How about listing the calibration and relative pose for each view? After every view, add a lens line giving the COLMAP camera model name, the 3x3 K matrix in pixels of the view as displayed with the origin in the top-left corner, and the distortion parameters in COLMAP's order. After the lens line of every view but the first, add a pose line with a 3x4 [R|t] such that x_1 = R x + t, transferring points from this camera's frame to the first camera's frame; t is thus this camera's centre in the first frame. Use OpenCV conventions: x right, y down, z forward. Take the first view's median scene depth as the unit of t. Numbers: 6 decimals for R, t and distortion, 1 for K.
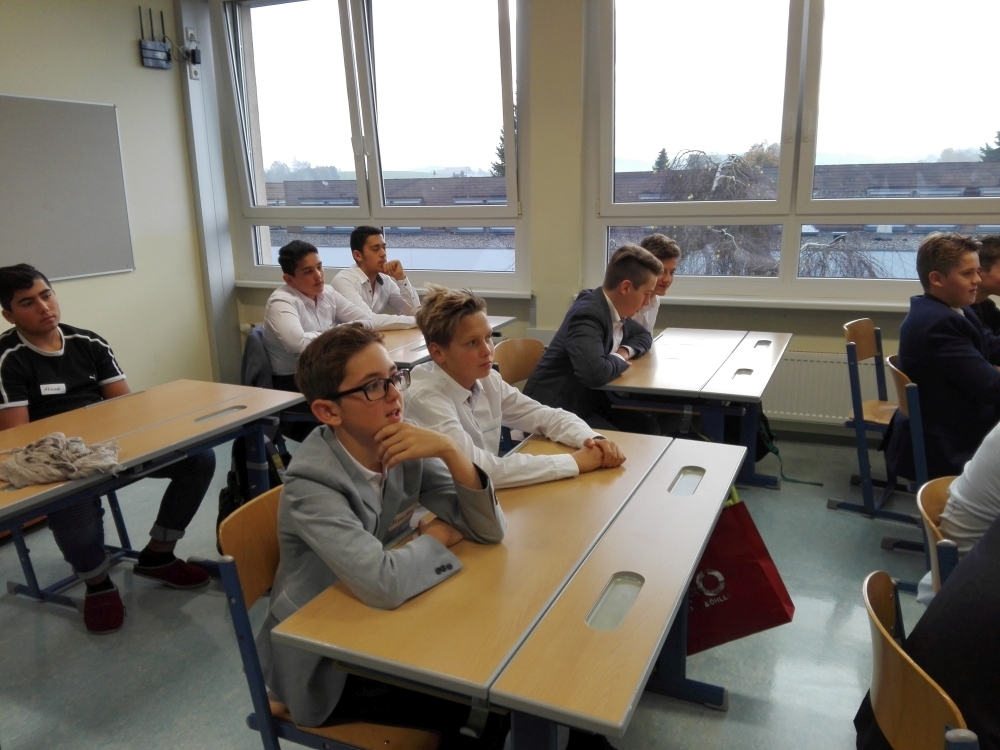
lens RADIAL K [[810.5, 0, 500.0], [0, 810.5, 375.0], [0, 0, 1]] dist [0.129588, -0.242199]
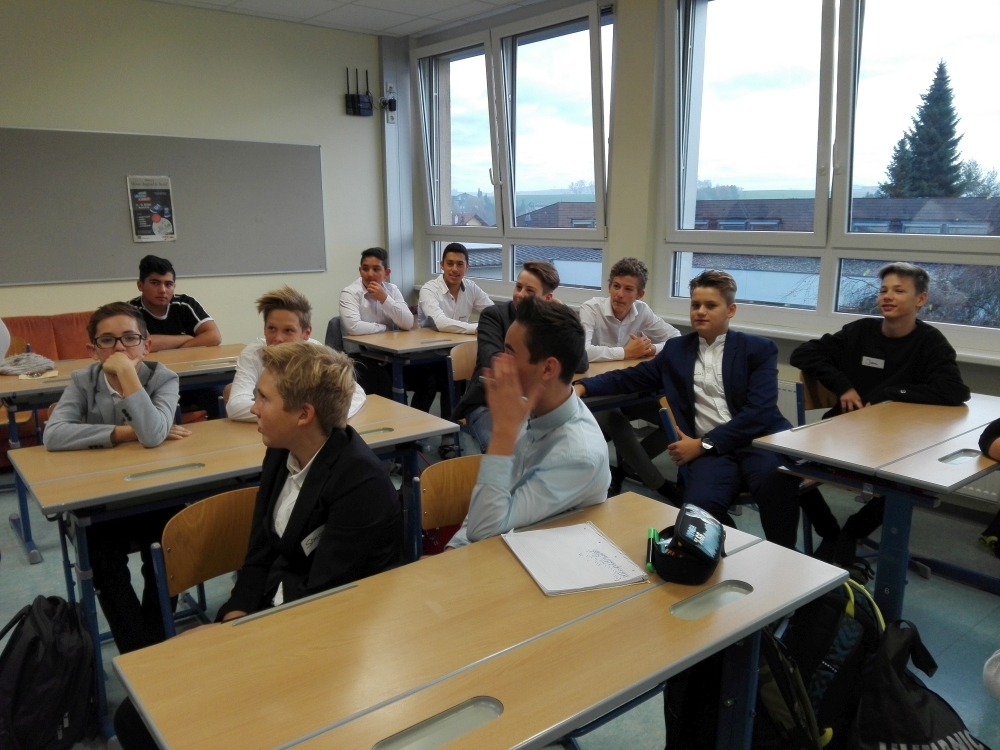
lens RADIAL K [[789.8, 0, 495.8], [0, 789.8, 387.1], [0, 0, 1]] dist [0.119143, -0.200545]
pose [[0.890571, 0.118625, -0.439102, 0.364839], [-0.120003, 0.992465, 0.024732, -0.005746], [0.438728, 0.030668, 0.898097, -0.019669]]
